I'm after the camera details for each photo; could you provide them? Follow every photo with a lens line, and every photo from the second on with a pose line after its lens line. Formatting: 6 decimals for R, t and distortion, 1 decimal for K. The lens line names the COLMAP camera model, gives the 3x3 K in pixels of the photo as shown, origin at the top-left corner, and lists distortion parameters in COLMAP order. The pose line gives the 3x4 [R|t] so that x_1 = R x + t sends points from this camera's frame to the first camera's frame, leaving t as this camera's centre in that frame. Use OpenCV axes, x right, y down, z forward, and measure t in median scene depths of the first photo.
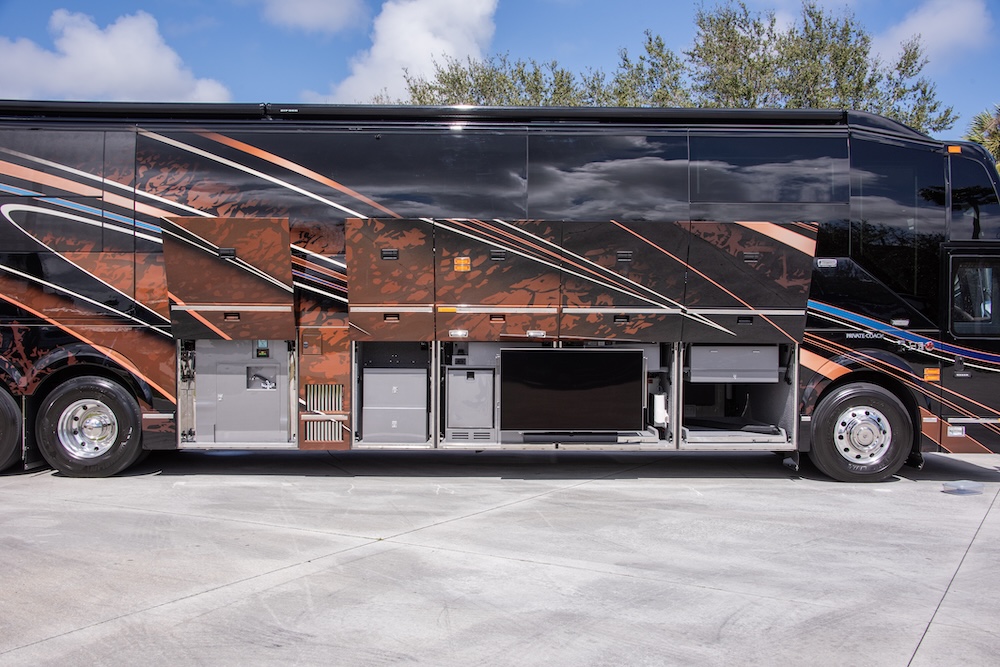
lens RADIAL K [[1014.5, 0, 500.0], [0, 1014.5, 333.5], [0, 0, 1]] dist [0.009089, 0.013335]
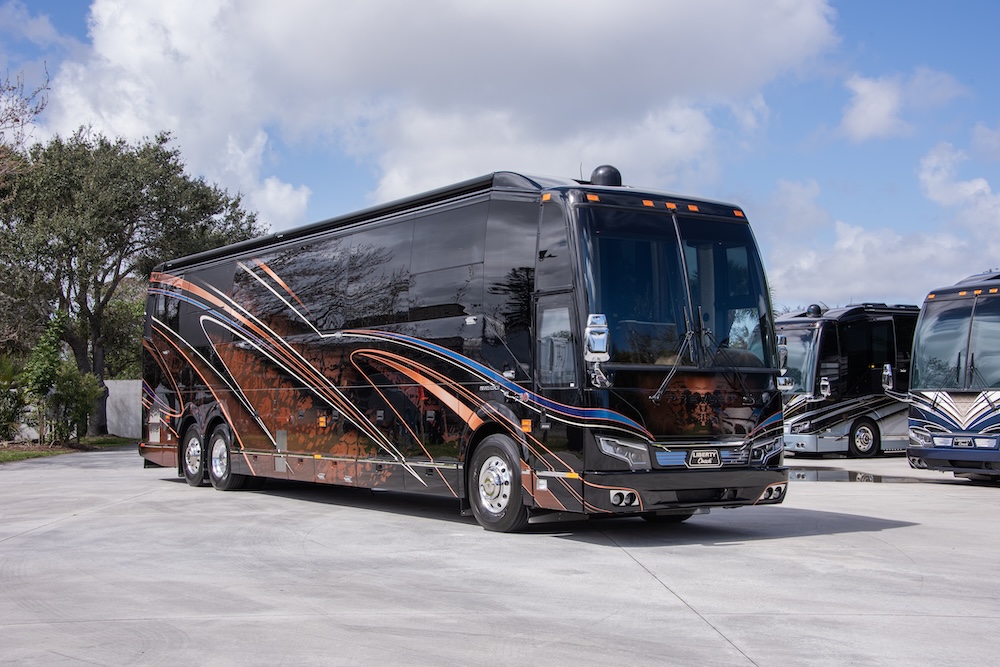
lens RADIAL K [[1324.5, 0, 500.0], [0, 1324.5, 333.5], [0, 0, 1]] dist [-0.012441, -0.014660]
pose [[0.533524, -0.054079, -0.844055, 1.698744], [-0.012975, 0.997313, -0.072099, 0.049671], [0.845686, 0.049419, 0.531388, 0.324548]]
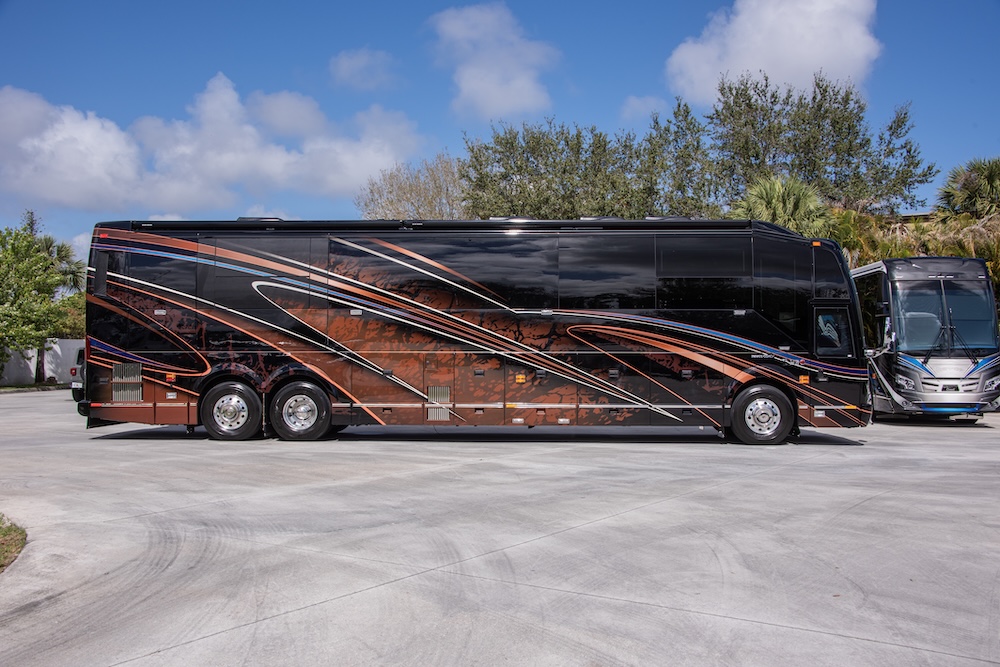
lens RADIAL K [[1014.5, 0, 500.0], [0, 1014.5, 333.5], [0, 0, 1]] dist [0.009089, 0.013335]
pose [[0.998927, -0.004547, -0.046080, 0.007646], [0.003322, 0.999640, -0.026631, 0.008776], [0.046184, 0.026449, 0.998583, -0.762538]]
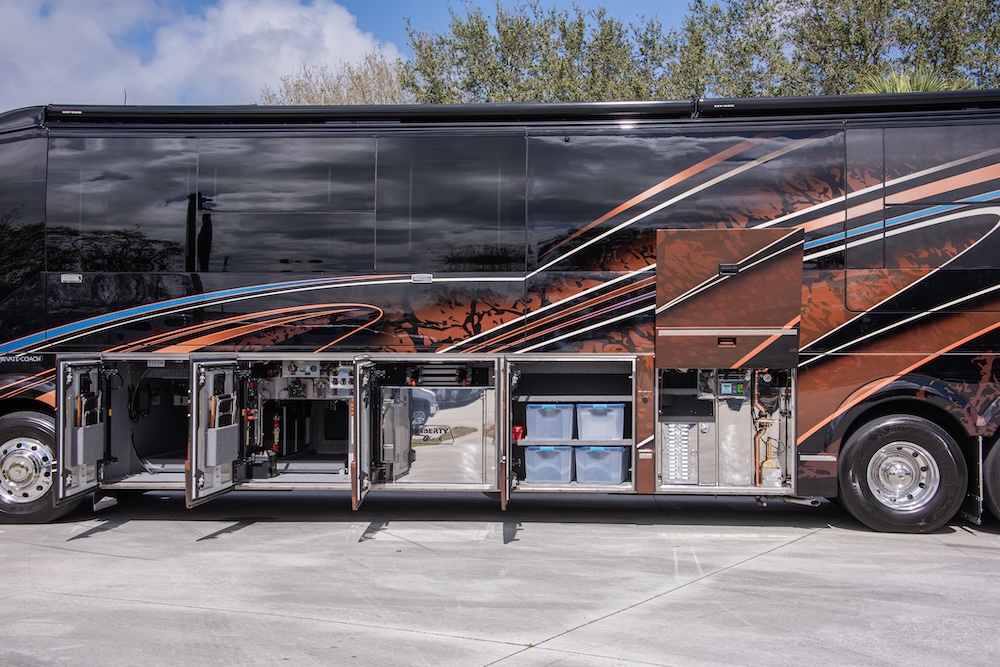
lens RADIAL K [[1270.3, 0, 499.9], [0, 1270.3, 355.1], [0, 0, 1]] dist [0.177590, 0.011514]
pose [[0.999972, -0.007519, -0.000013, -0.109458], [0.007519, 0.999969, -0.002268, -0.002833], [0.000030, 0.002268, 0.999997, 0.063262]]
